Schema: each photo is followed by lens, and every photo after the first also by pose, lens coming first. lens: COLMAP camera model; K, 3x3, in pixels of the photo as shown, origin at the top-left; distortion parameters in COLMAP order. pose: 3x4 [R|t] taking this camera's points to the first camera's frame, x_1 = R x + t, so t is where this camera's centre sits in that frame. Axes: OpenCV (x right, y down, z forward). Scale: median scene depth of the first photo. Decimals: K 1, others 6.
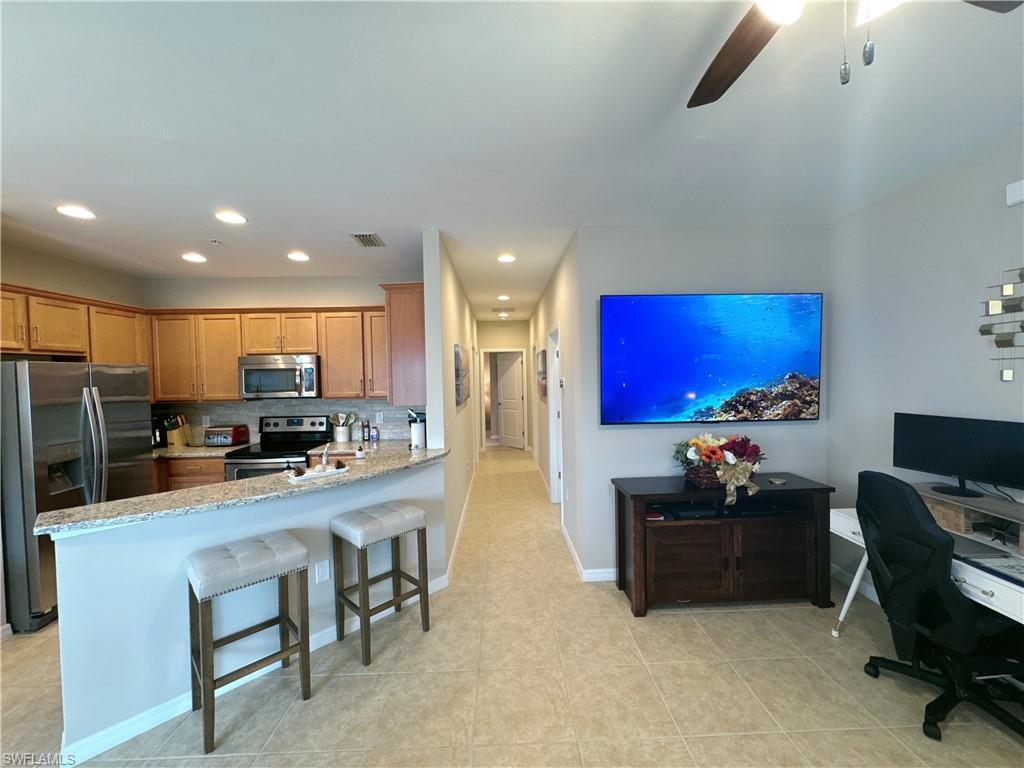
lens RADIAL K [[409.3, 0, 513.0], [0, 409.3, 384.6], [0, 0, 1]] dist [-0.003186, 0.000398]
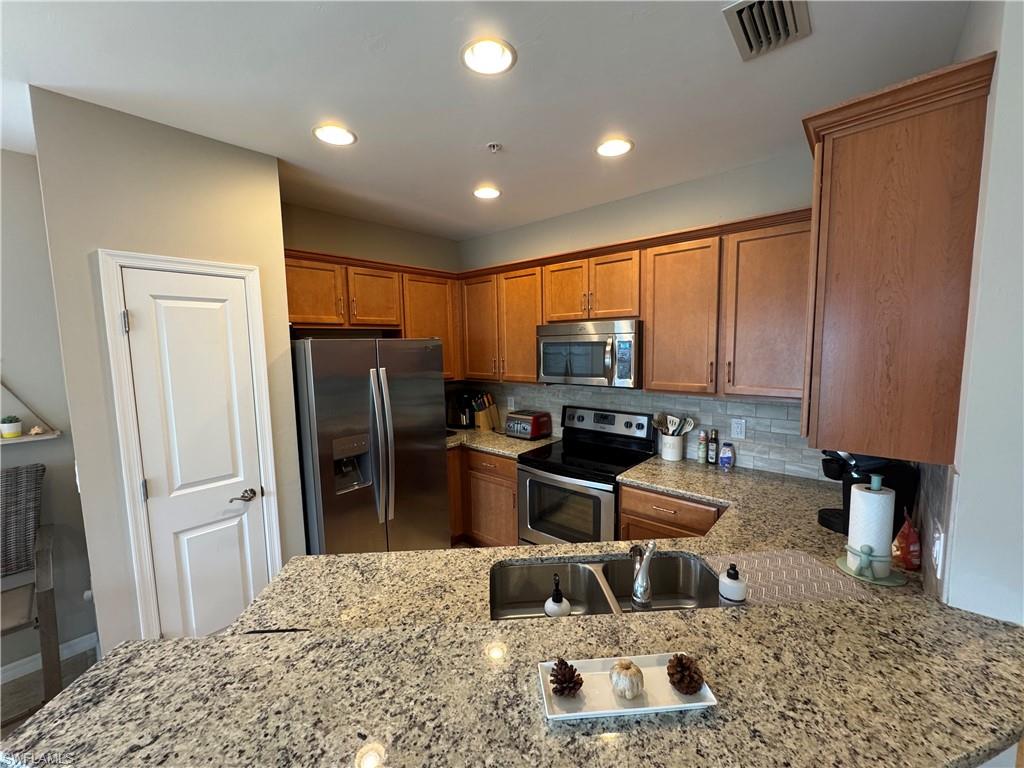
lens RADIAL K [[407.0, 0, 511.6], [0, 407.0, 382.6], [0, 0, 1]] dist [-0.005913, -0.001315]
pose [[0.731633, 0.072148, -0.677871, -0.195181], [-0.013581, 0.995729, 0.091320, -0.031215], [0.681564, -0.057607, 0.729488, 0.414851]]
